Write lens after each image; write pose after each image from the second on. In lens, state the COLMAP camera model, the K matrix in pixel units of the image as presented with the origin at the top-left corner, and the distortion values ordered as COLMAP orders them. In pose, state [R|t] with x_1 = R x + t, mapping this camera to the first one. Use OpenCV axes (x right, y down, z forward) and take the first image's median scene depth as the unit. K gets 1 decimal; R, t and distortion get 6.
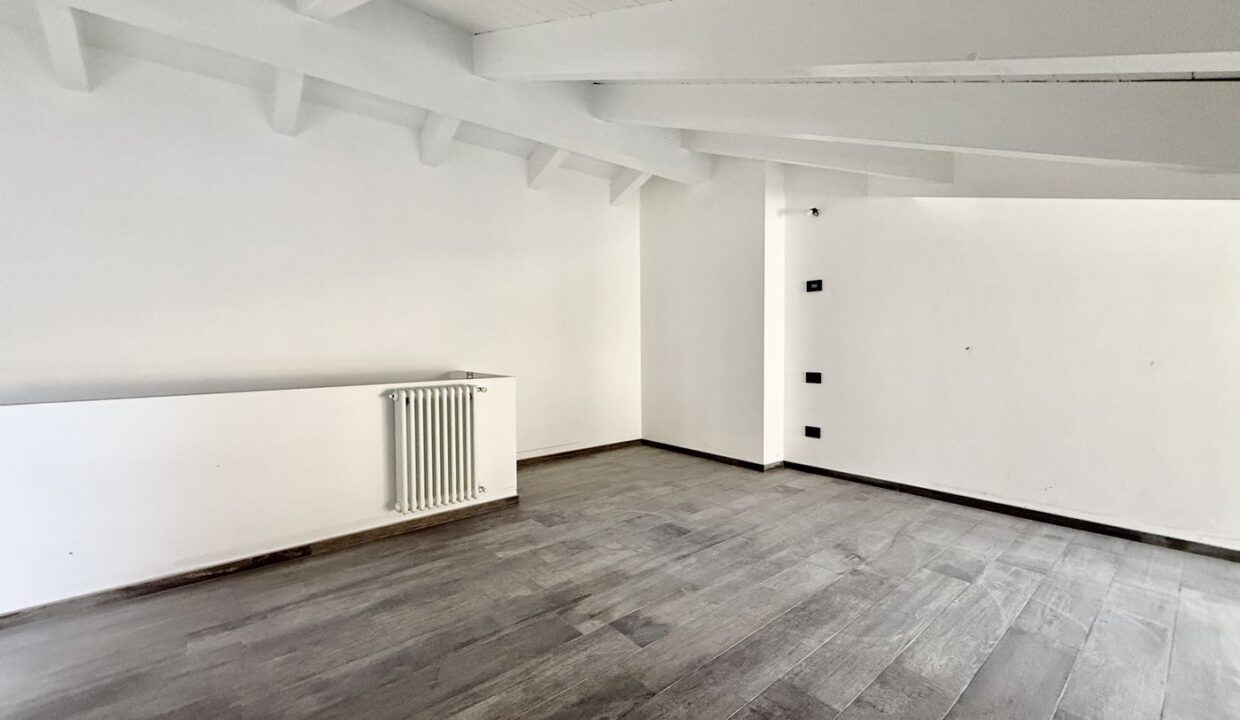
lens RADIAL K [[493.5, 0, 617.2], [0, 493.5, 359.2], [0, 0, 1]] dist [0.001729, -0.000108]
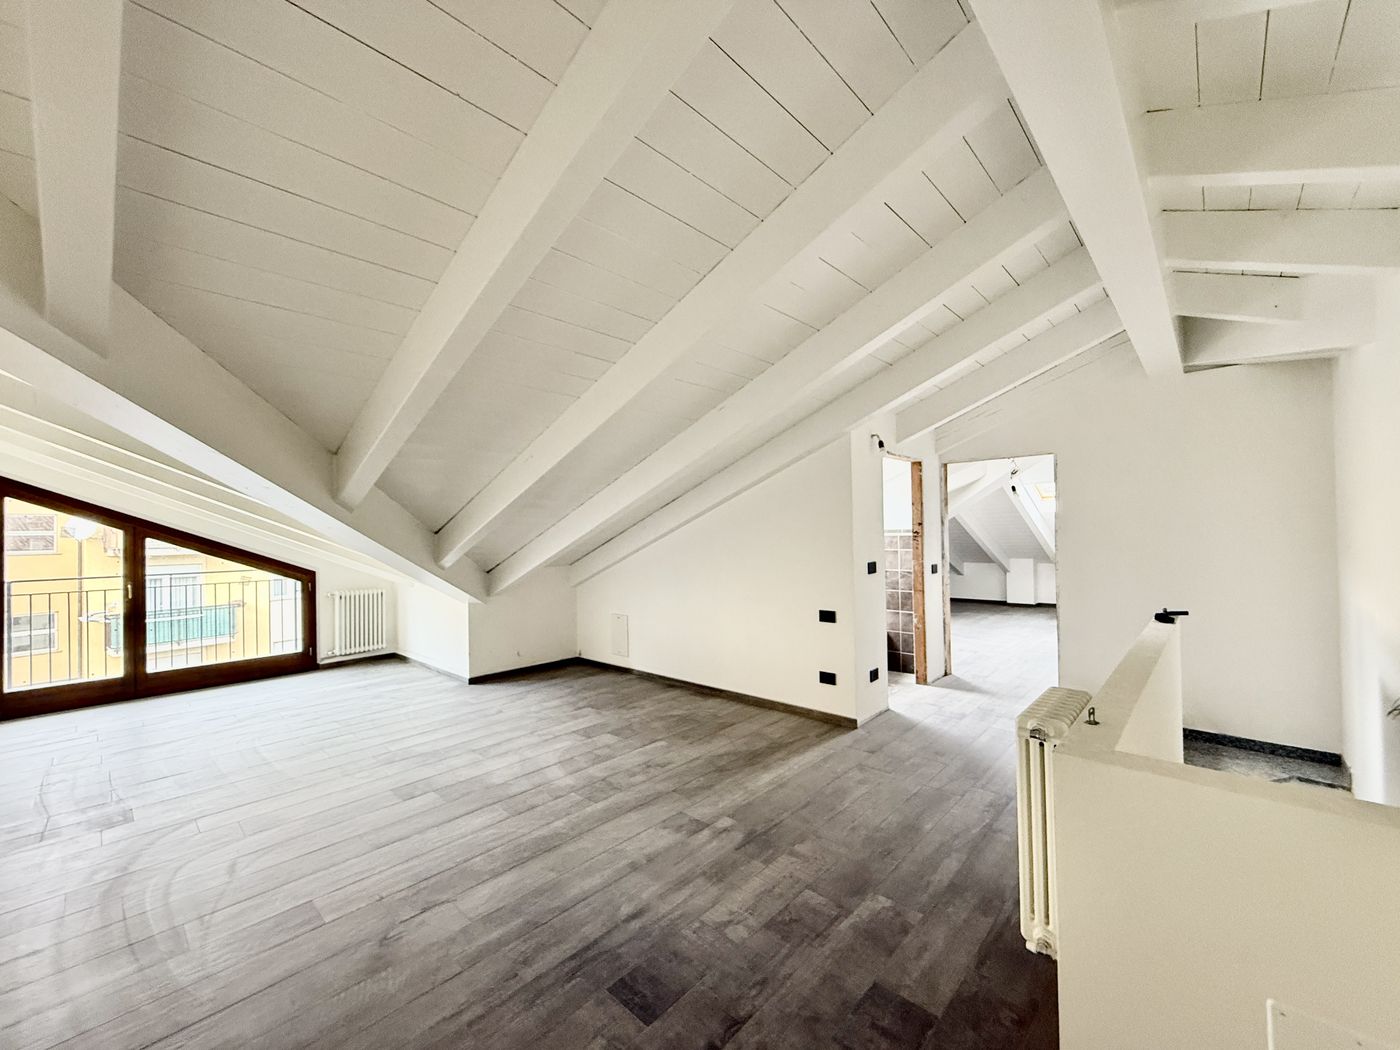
lens RADIAL K [[557.6, 0, 697.9], [0, 557.6, 524.8], [0, 0, 1]] dist [-0.000817, 0.000026]
pose [[-0.991293, 0.022361, -0.129762, 0.133512], [0.019415, 0.999525, 0.023924, -0.189678], [0.130235, 0.021197, -0.991257, 1.768044]]
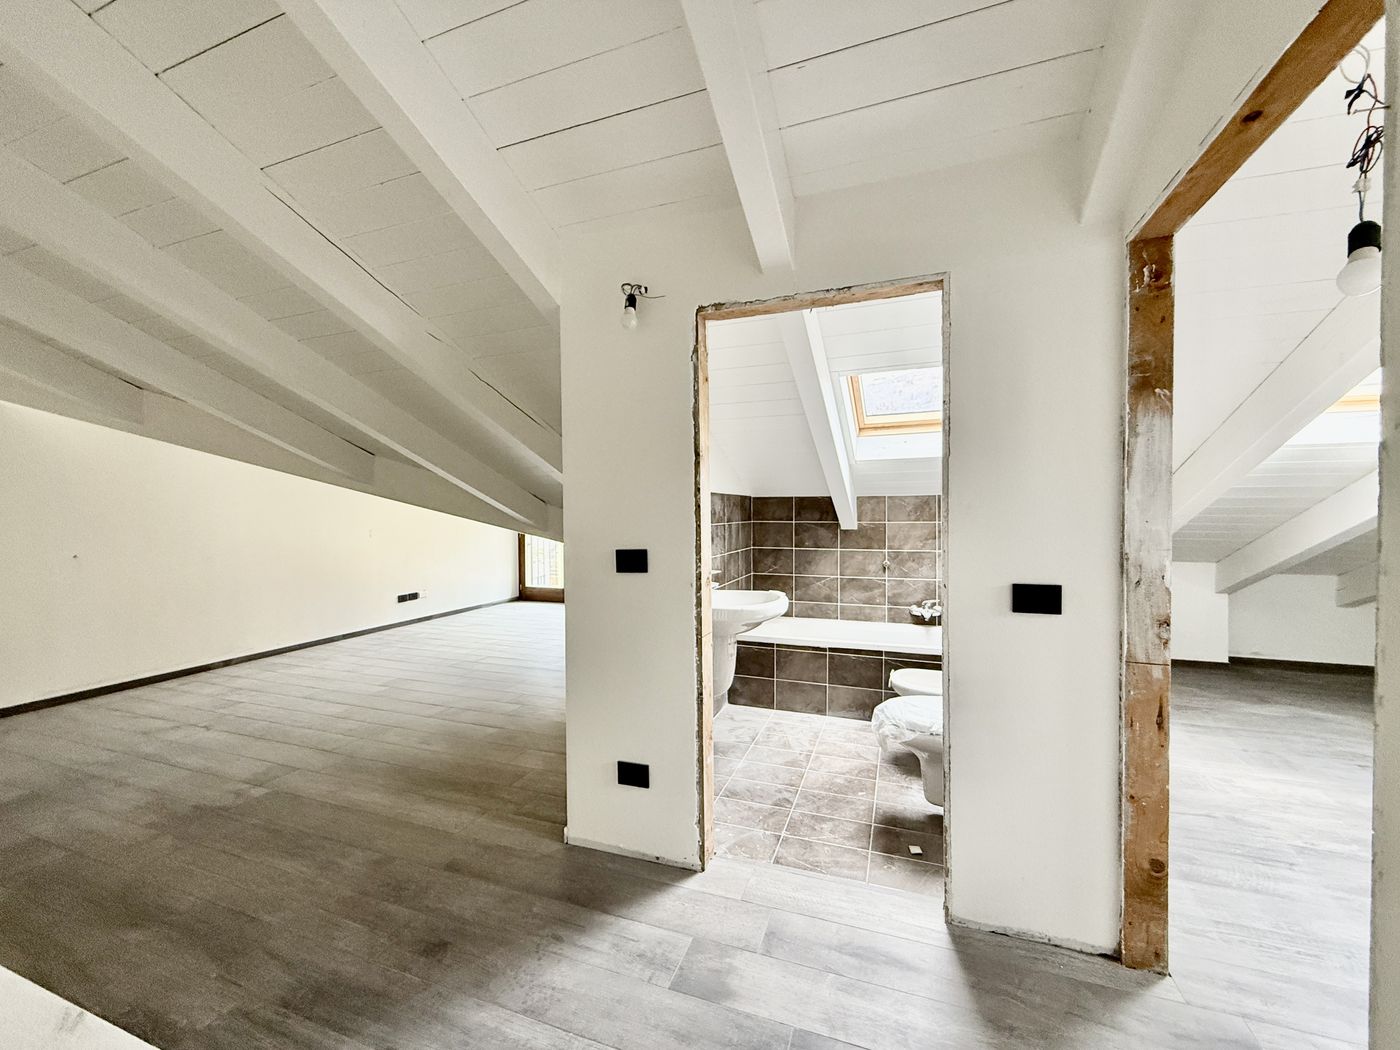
lens RADIAL K [[566.7, 0, 699.2], [0, 566.7, 527.2], [0, 0, 1]] dist [-0.002090, 0.000148]
pose [[-0.502462, -0.007029, 0.864570, -1.350952], [0.043497, 0.998495, 0.033397, -0.086442], [-0.863504, 0.054387, -0.501401, 0.534290]]
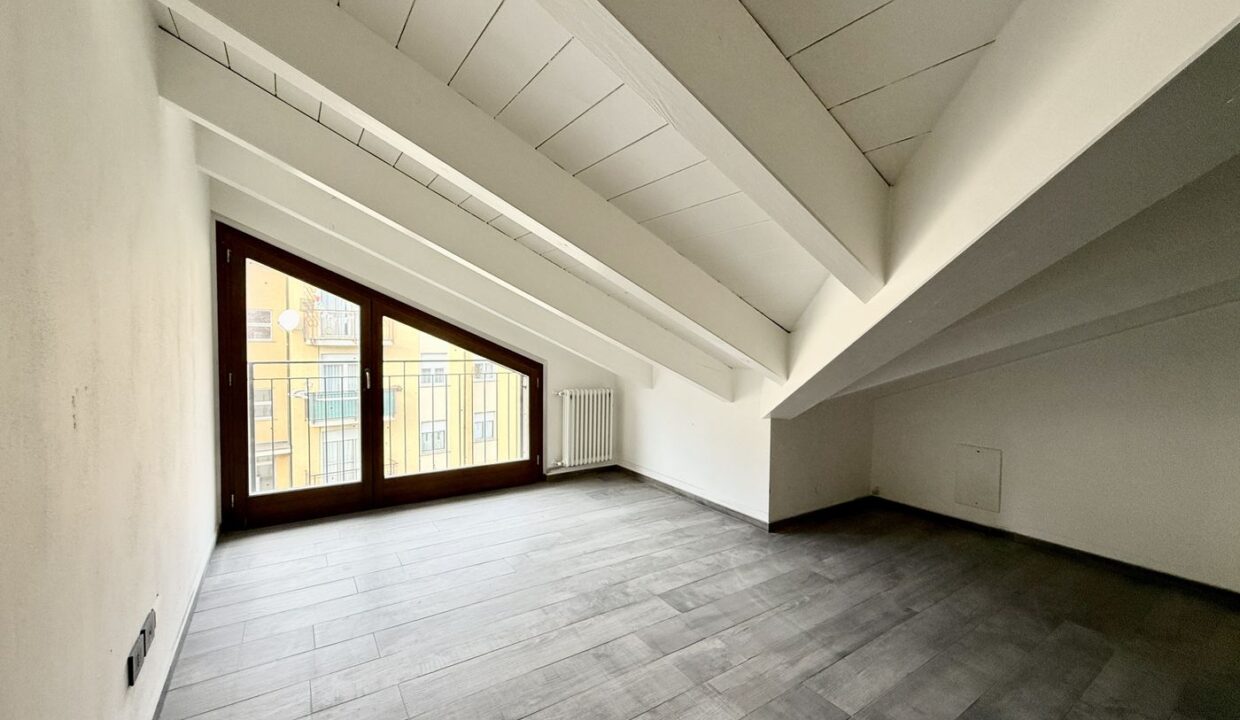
lens RADIAL K [[493.5, 0, 617.2], [0, 493.5, 359.2], [0, 0, 1]] dist [0.001729, -0.000108]
pose [[-0.994168, -0.007174, 0.107602, 0.985401], [0.000701, 0.997334, 0.072971, -0.111300], [-0.107839, 0.072621, -0.991512, 0.910372]]
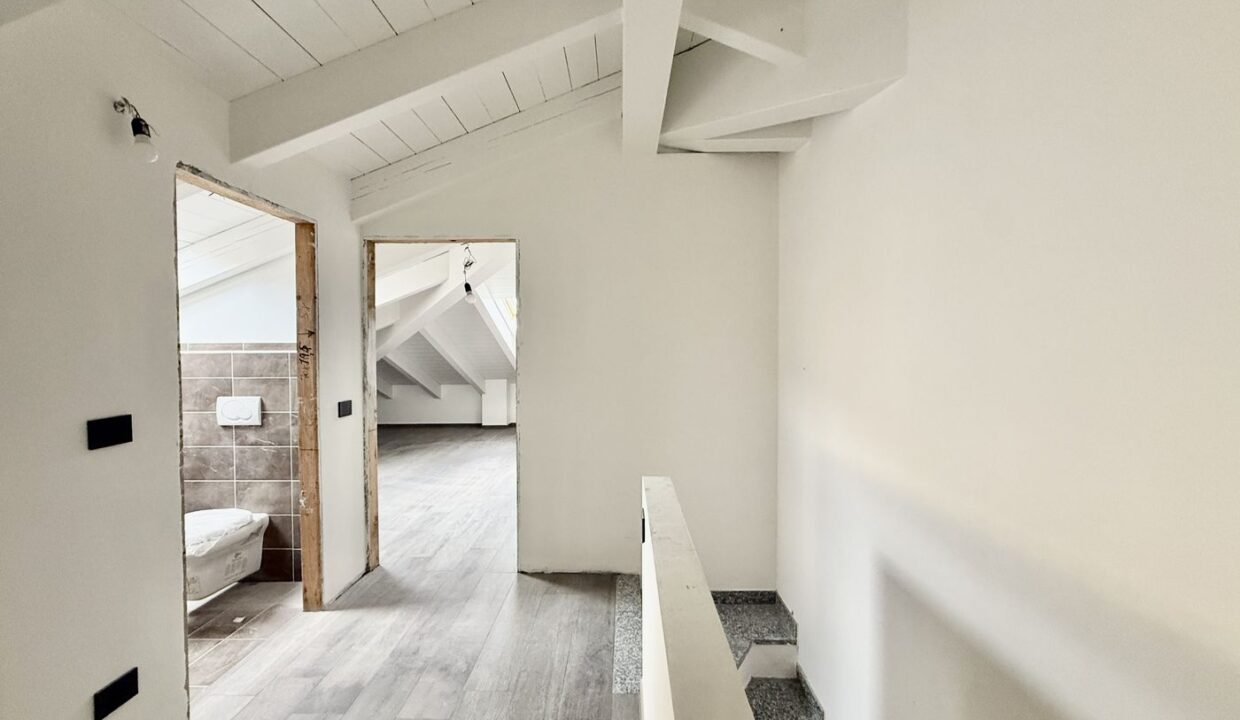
lens RADIAL K [[503.3, 0, 618.6], [0, 503.3, 360.3], [0, 0, 1]] dist [-0.000004, 0.000020]
pose [[-0.643105, 0.028043, -0.765264, -0.521199], [-0.018507, 0.998468, 0.052141, -0.140187], [0.765554, 0.047695, -0.641601, 1.045039]]
